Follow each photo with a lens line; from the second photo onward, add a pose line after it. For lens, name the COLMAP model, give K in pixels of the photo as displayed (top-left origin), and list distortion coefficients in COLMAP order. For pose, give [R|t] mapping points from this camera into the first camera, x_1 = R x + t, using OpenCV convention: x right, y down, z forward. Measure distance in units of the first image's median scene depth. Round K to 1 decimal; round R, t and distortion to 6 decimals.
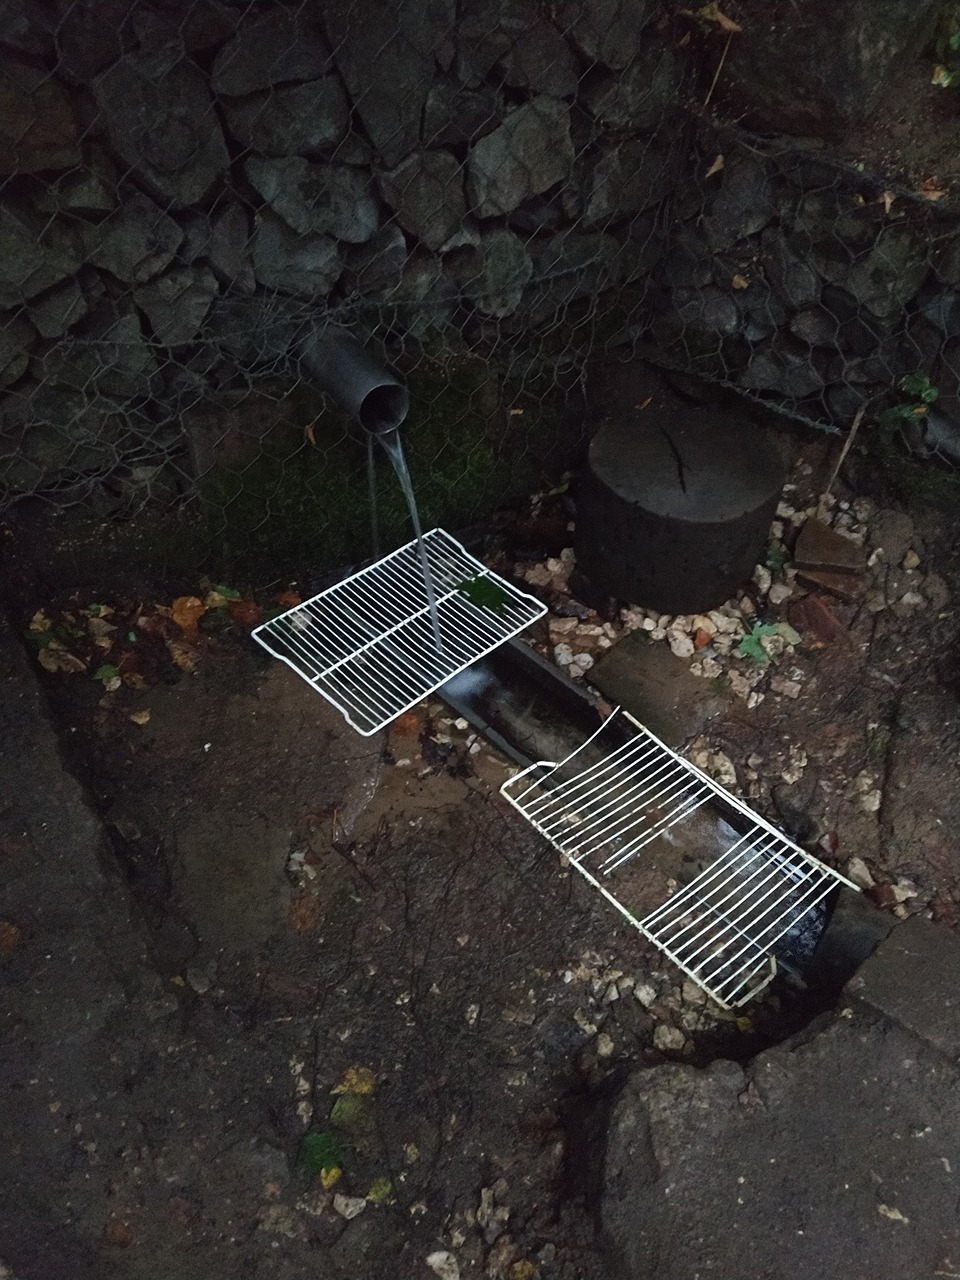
lens RADIAL K [[928.8, 0, 482.2], [0, 928.8, 619.4], [0, 0, 1]] dist [0.122555, -0.164758]
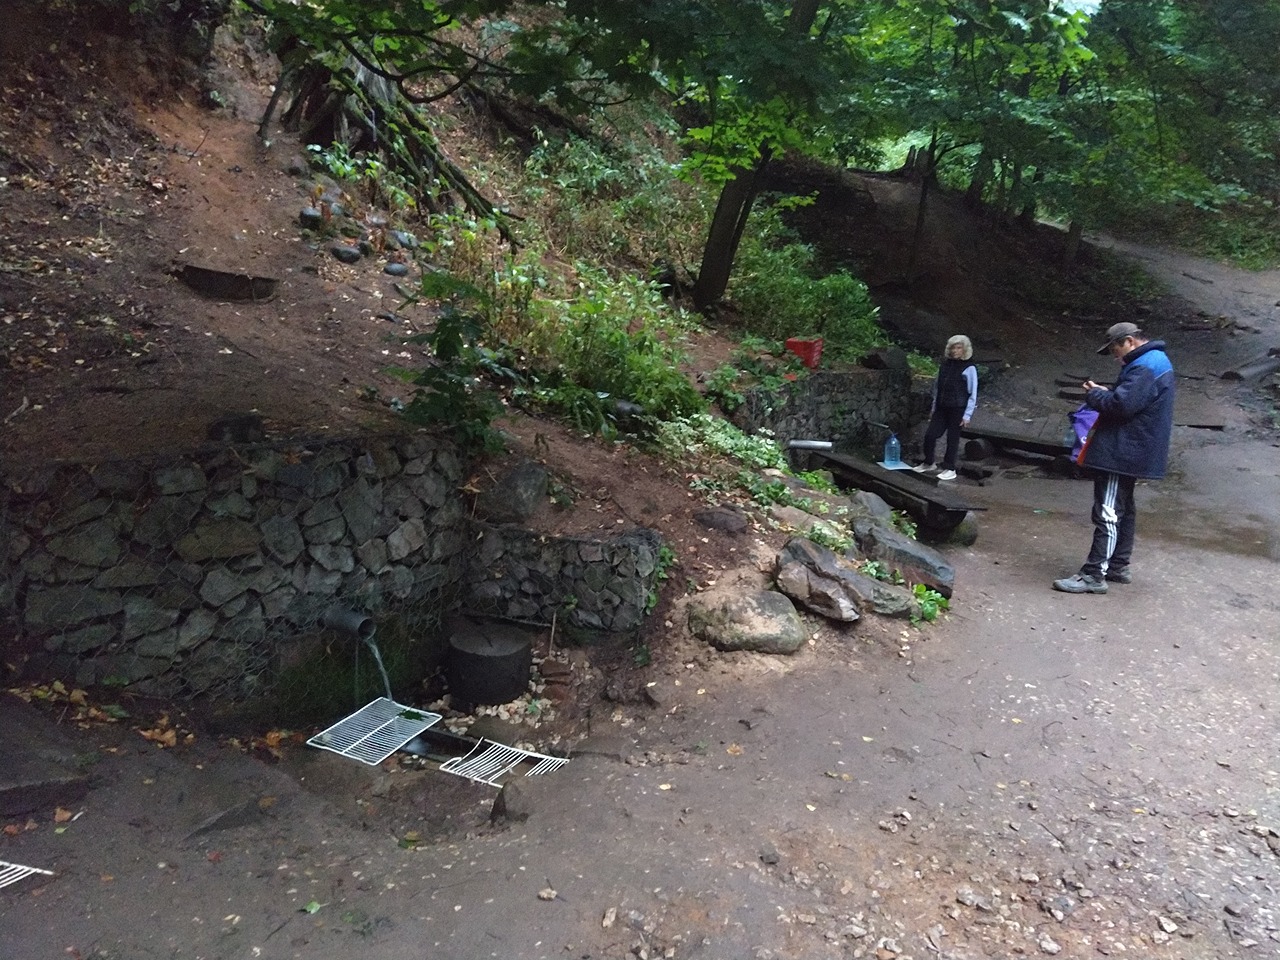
lens RADIAL K [[928.8, 0, 655.1], [0, 928.8, 482.4], [0, 0, 1]] dist [0.122555, -0.164758]
pose [[0.909148, -0.068500, 0.410802, -0.382678], [0.272034, 0.844560, -0.461211, 0.755871], [-0.315354, 0.531061, 0.786464, -1.324554]]
